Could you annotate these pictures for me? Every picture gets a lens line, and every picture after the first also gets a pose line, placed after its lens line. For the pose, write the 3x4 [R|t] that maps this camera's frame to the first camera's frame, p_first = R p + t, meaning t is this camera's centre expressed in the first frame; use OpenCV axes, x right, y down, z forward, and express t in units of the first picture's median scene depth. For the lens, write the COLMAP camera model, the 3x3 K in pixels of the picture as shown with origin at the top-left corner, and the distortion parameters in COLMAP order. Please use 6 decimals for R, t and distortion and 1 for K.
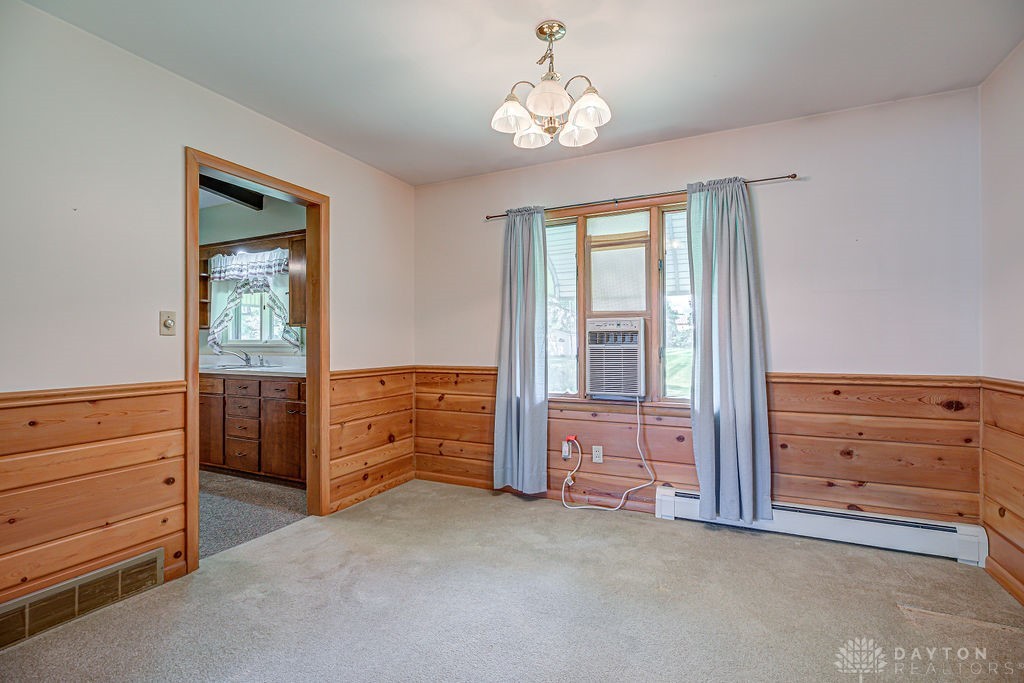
lens RADIAL K [[467.5, 0, 508.3], [0, 467.5, 340.3], [0, 0, 1]] dist [-0.011927, -0.000686]
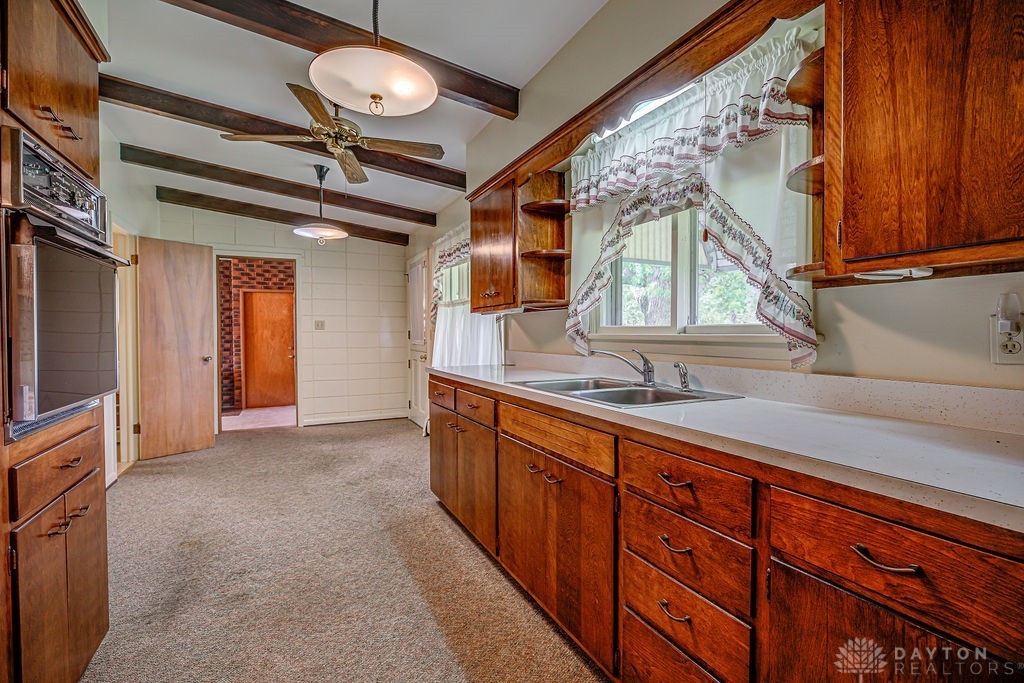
lens RADIAL K [[467.5, 0, 510.7], [0, 467.5, 344.0], [0, 0, 1]] dist [-0.011927, -0.000686]
pose [[0.787559, 0.016947, -0.616006, -0.379085], [0.001674, 0.999559, 0.029640, 0.003158], [0.616237, -0.024374, 0.787184, 0.560389]]
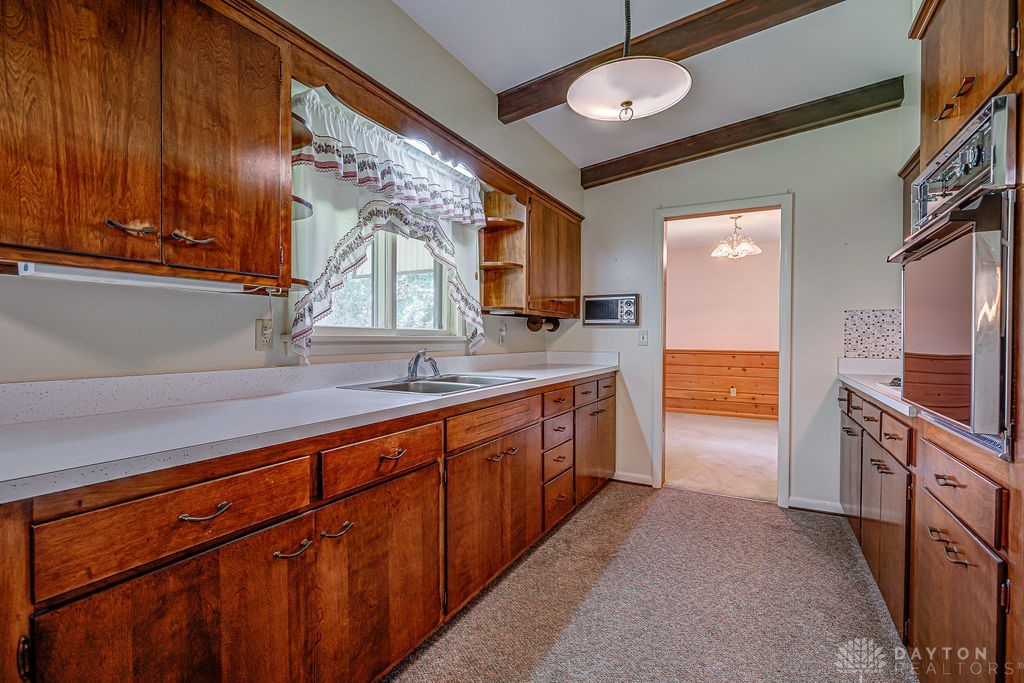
lens RADIAL K [[467.5, 0, 515.2], [0, 467.5, 344.0], [0, 0, 1]] dist [-0.011927, -0.000686]
pose [[0.041544, -0.008815, 0.999098, -1.013761], [-0.009118, 0.999916, 0.009201, 0.010257], [-0.999095, -0.009492, 0.041460, 0.835801]]
